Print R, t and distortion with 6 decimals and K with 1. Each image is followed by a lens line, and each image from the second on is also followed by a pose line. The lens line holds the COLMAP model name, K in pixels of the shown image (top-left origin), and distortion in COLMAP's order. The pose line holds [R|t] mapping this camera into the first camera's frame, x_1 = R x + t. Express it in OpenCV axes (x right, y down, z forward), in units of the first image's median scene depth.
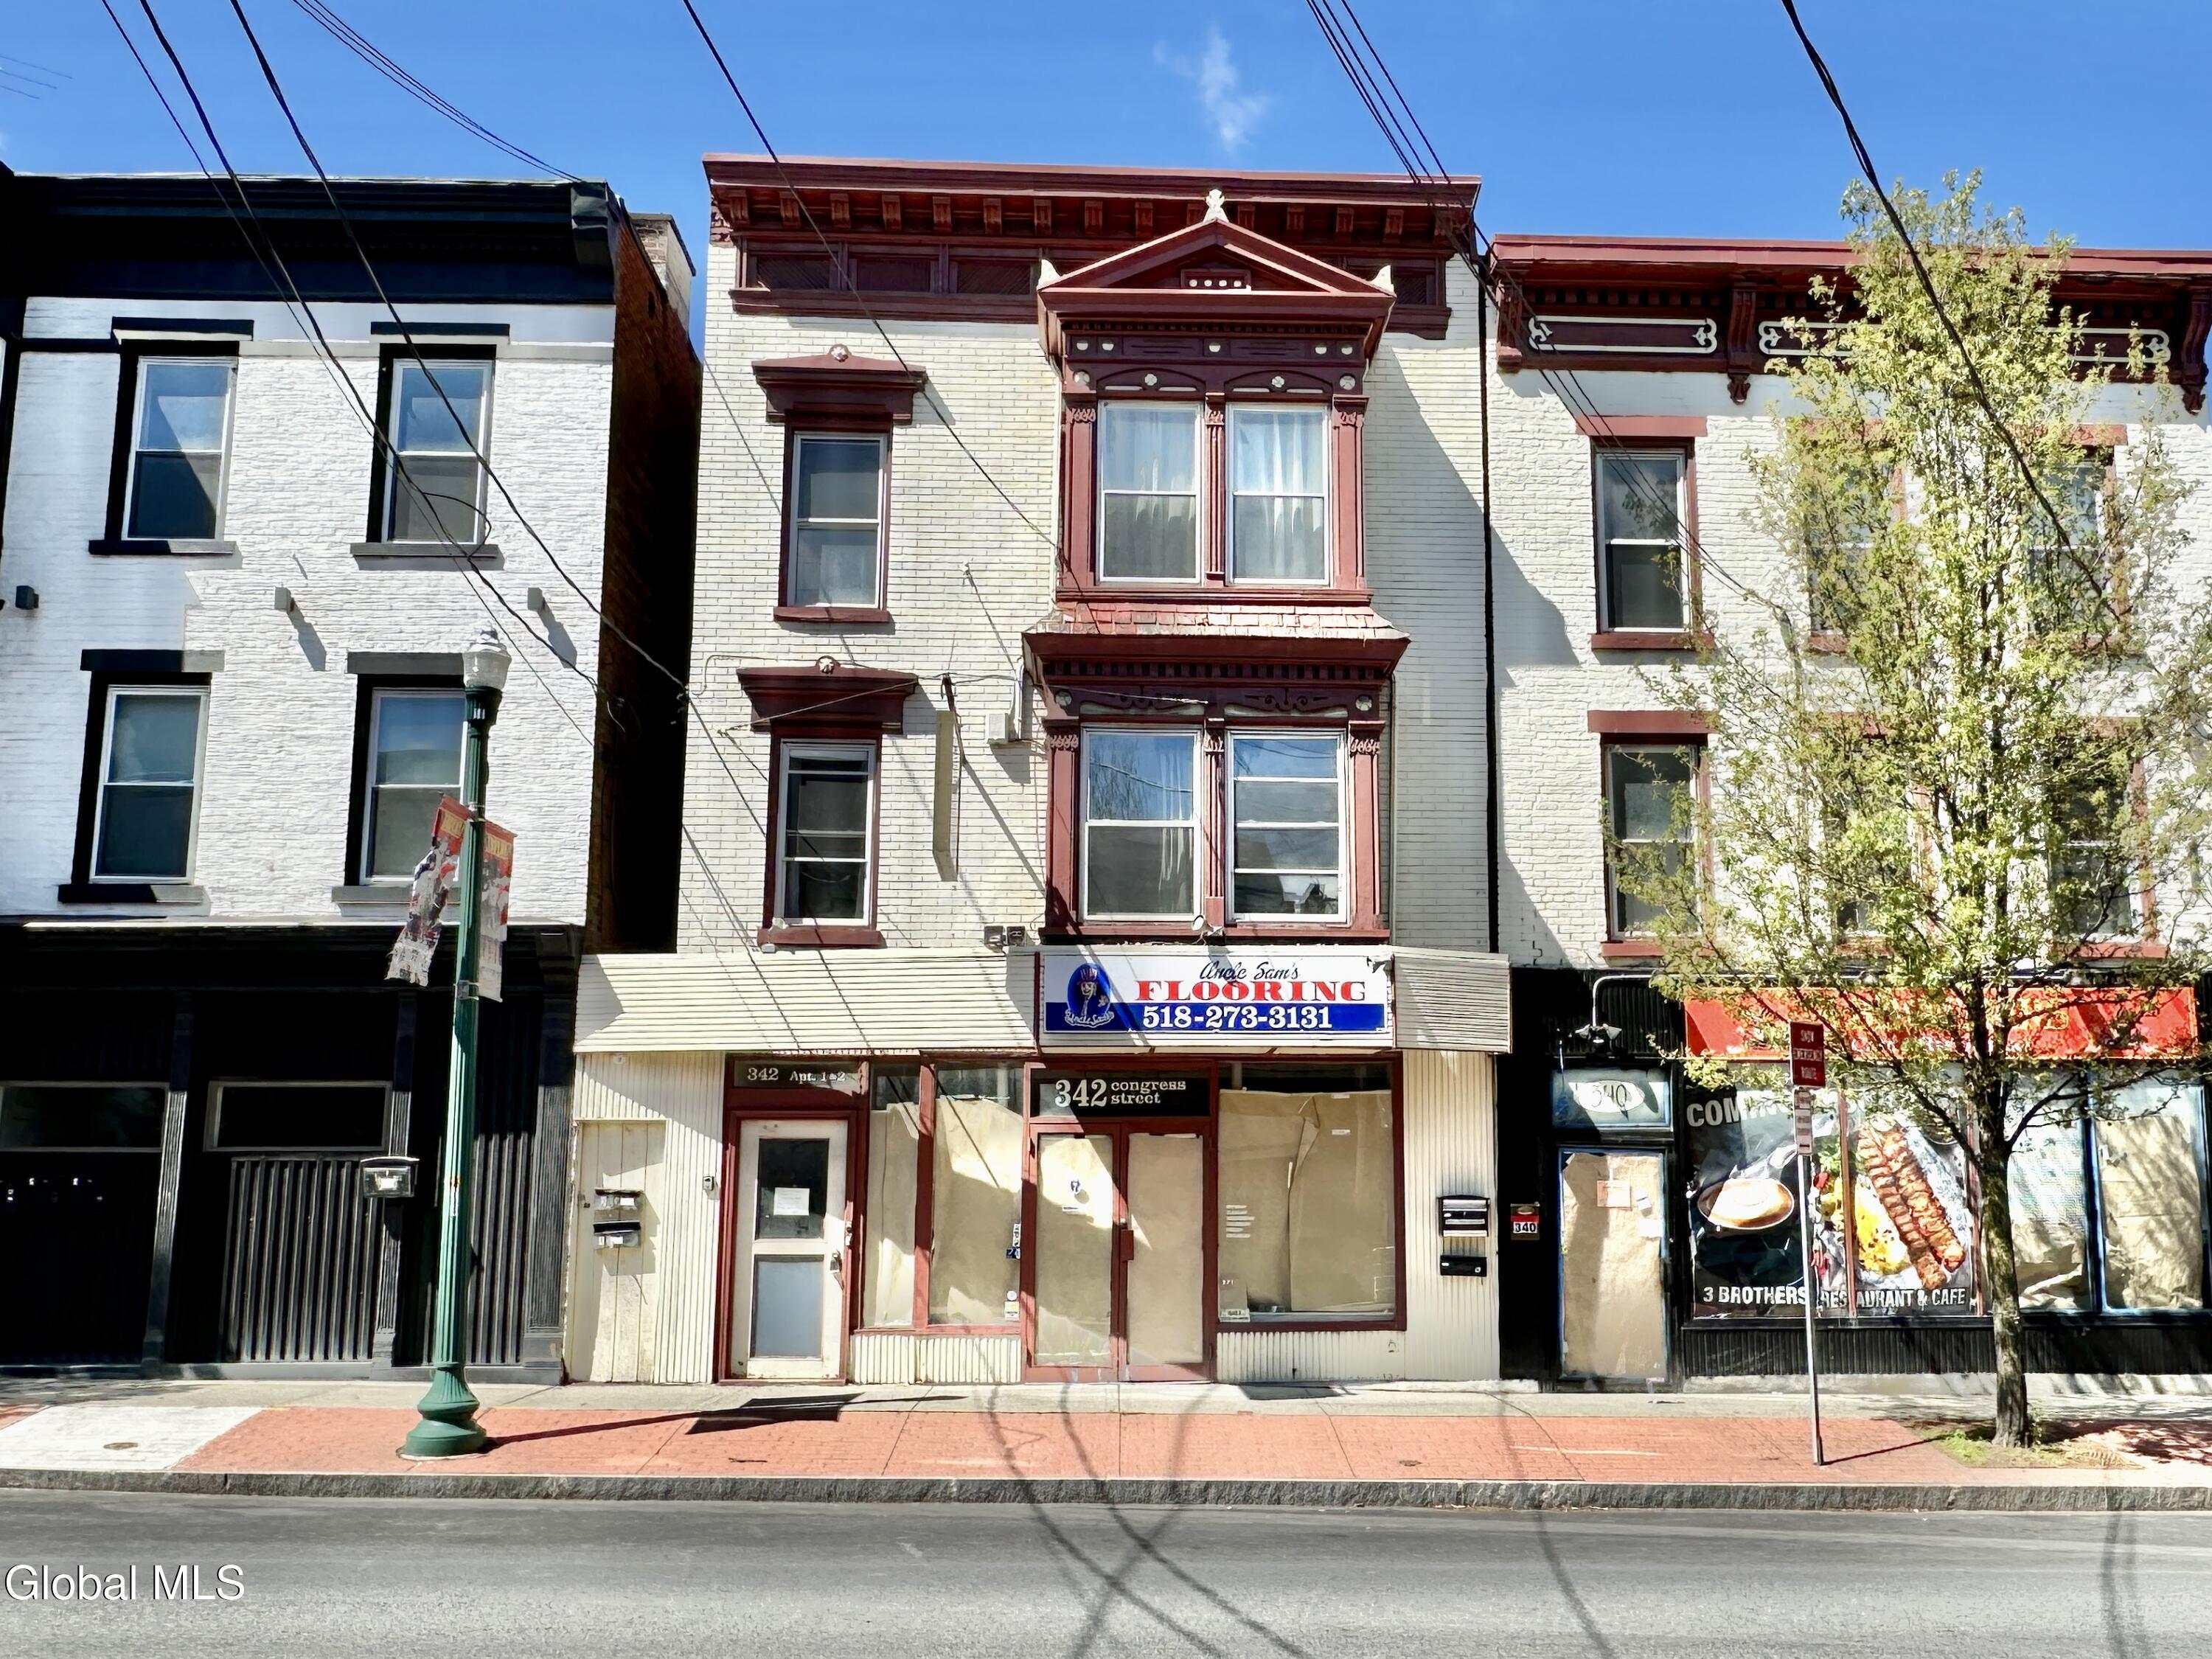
lens RADIAL K [[2029.0, 0, 1106.7], [0, 2029.0, 831.6], [0, 0, 1]] dist [-0.008858, 0.000000]
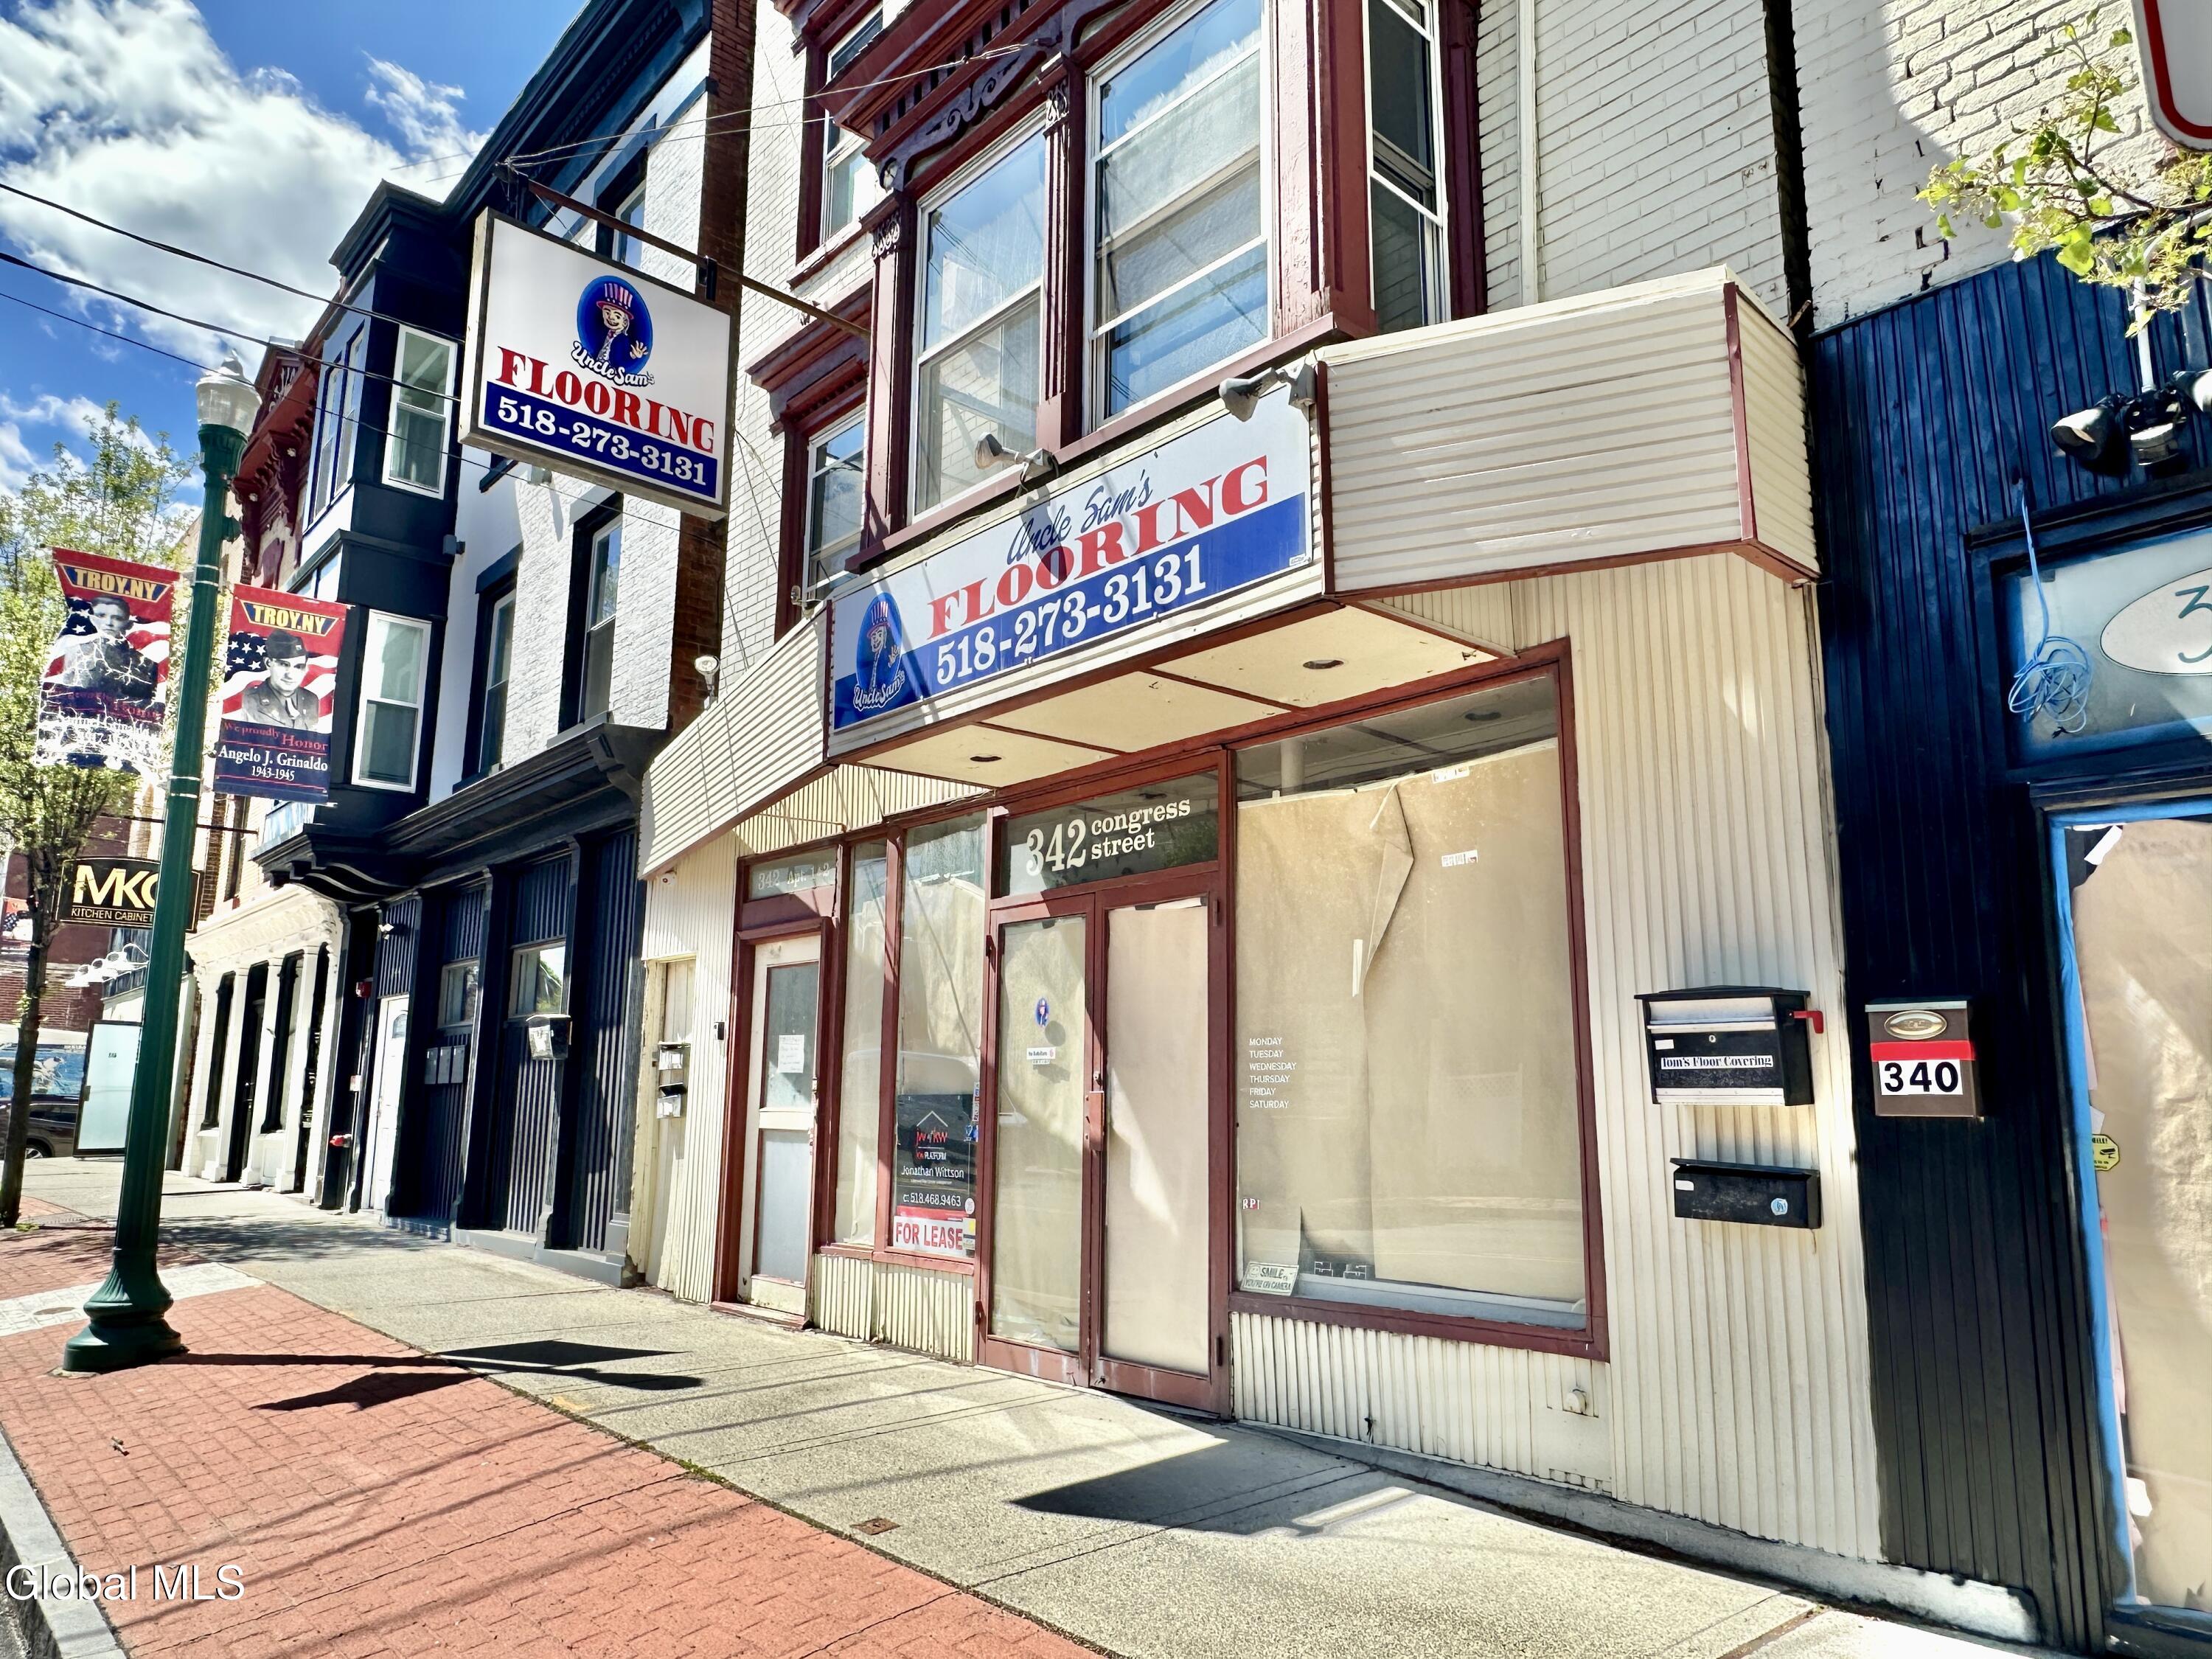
lens RADIAL K [[1414.9, 0, 1108.4], [0, 1414.9, 833.1], [0, 0, 1]] dist [-0.004547, 0.000809]
pose [[0.649793, -0.141496, -0.746826, 0.303160], [0.131163, 0.988655, -0.073193, 0.163246], [0.748710, -0.050395, 0.660980, 0.792263]]
